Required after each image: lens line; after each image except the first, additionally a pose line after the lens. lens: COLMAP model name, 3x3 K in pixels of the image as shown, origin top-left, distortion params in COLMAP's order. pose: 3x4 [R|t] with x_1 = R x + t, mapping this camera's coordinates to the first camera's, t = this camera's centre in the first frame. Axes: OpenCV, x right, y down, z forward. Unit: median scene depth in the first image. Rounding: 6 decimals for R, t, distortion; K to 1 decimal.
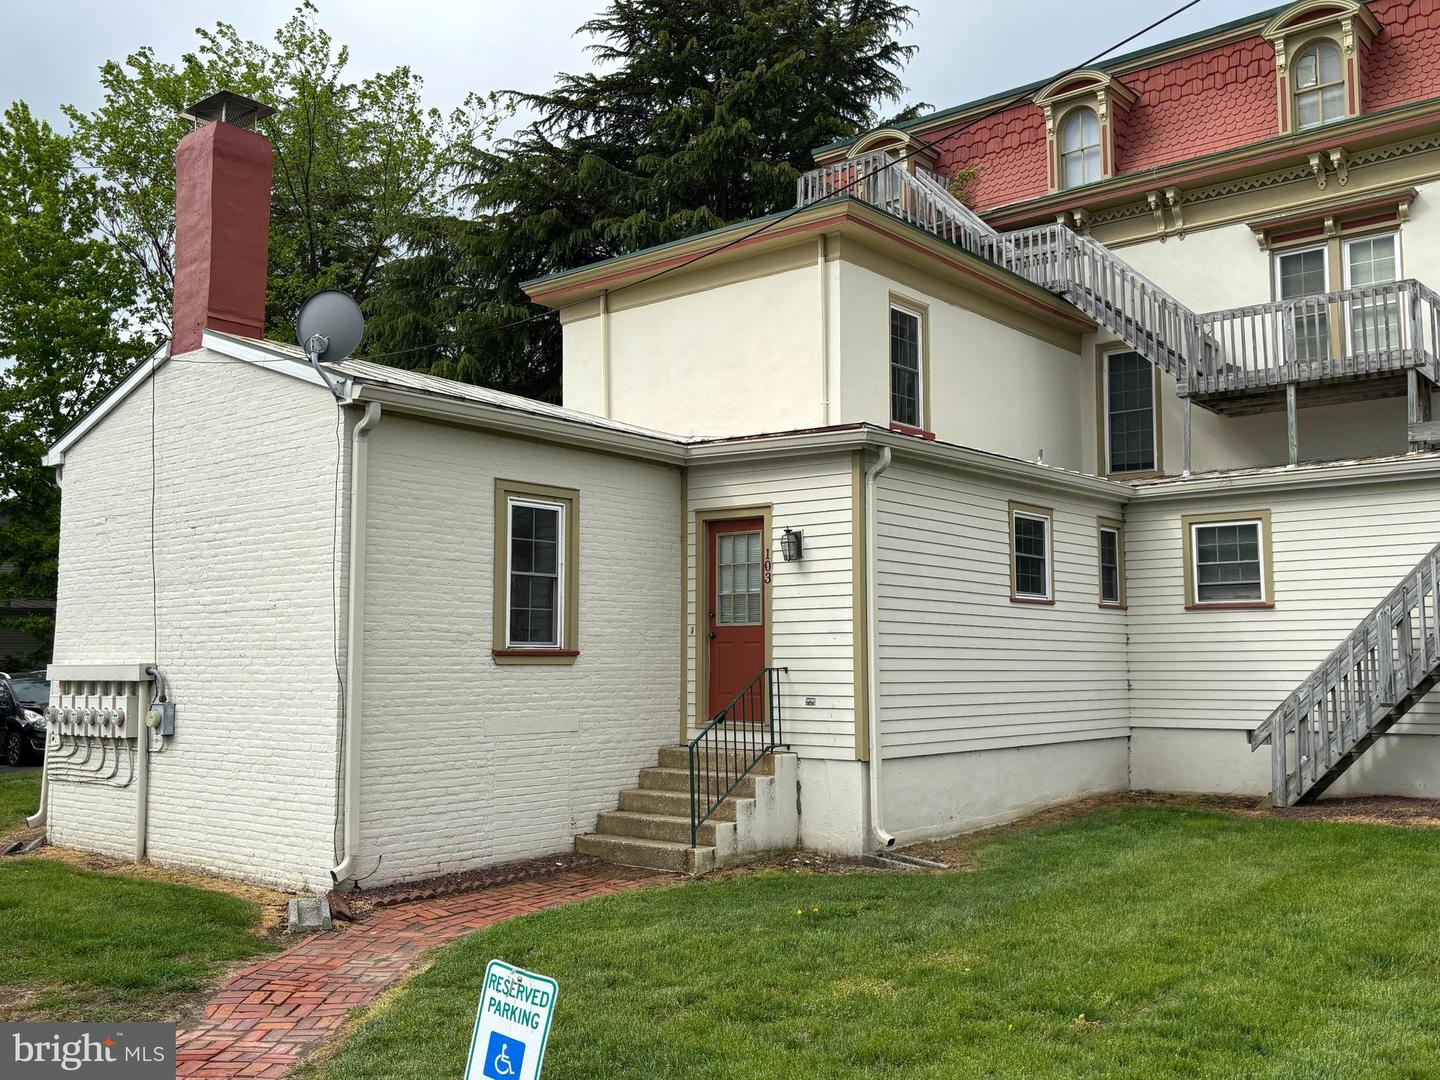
lens RADIAL K [[1333.7, 0, 720.0], [0, 1333.7, 540.0], [0, 0, 1]] dist [0.107669, -0.151504]
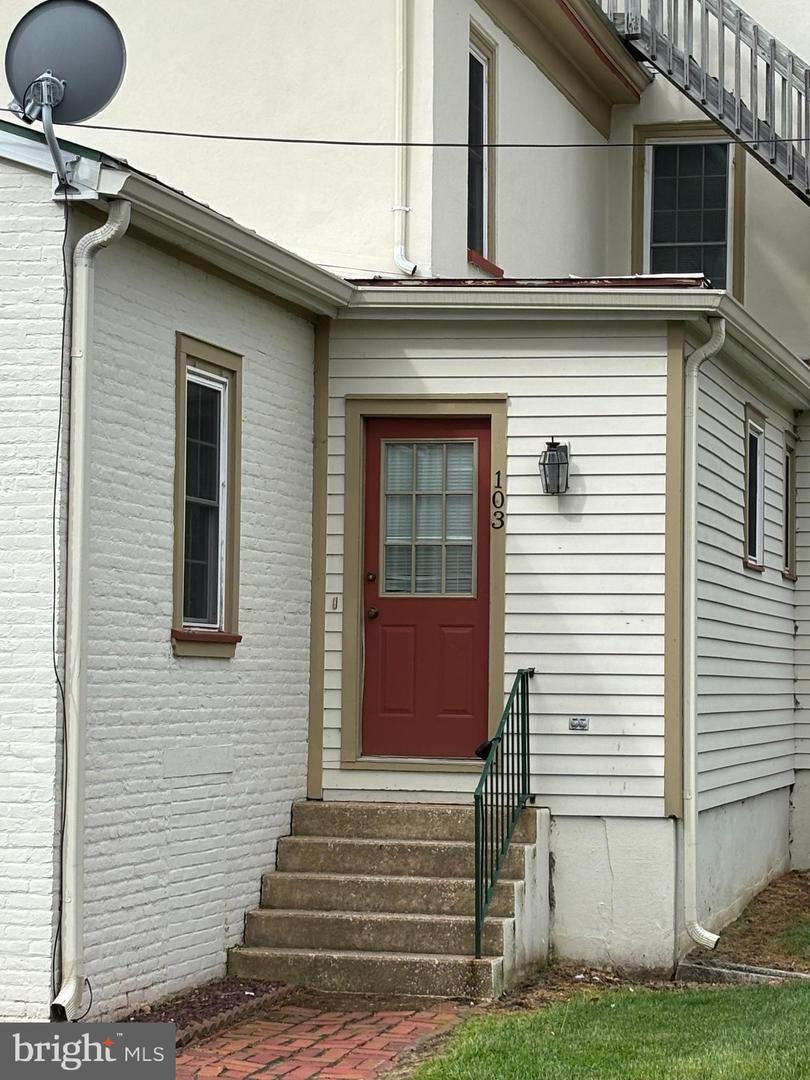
lens RADIAL K [[2817.4, 0, 405.0], [0, 2817.4, 540.0], [0, 0, 1]] dist [-0.008154, 1.622867]
pose [[0.904076, 0.033019, 0.426094, -0.536530], [-0.053112, 0.997962, 0.035358, -0.004961], [-0.424058, -0.054597, 0.903988, -0.126332]]
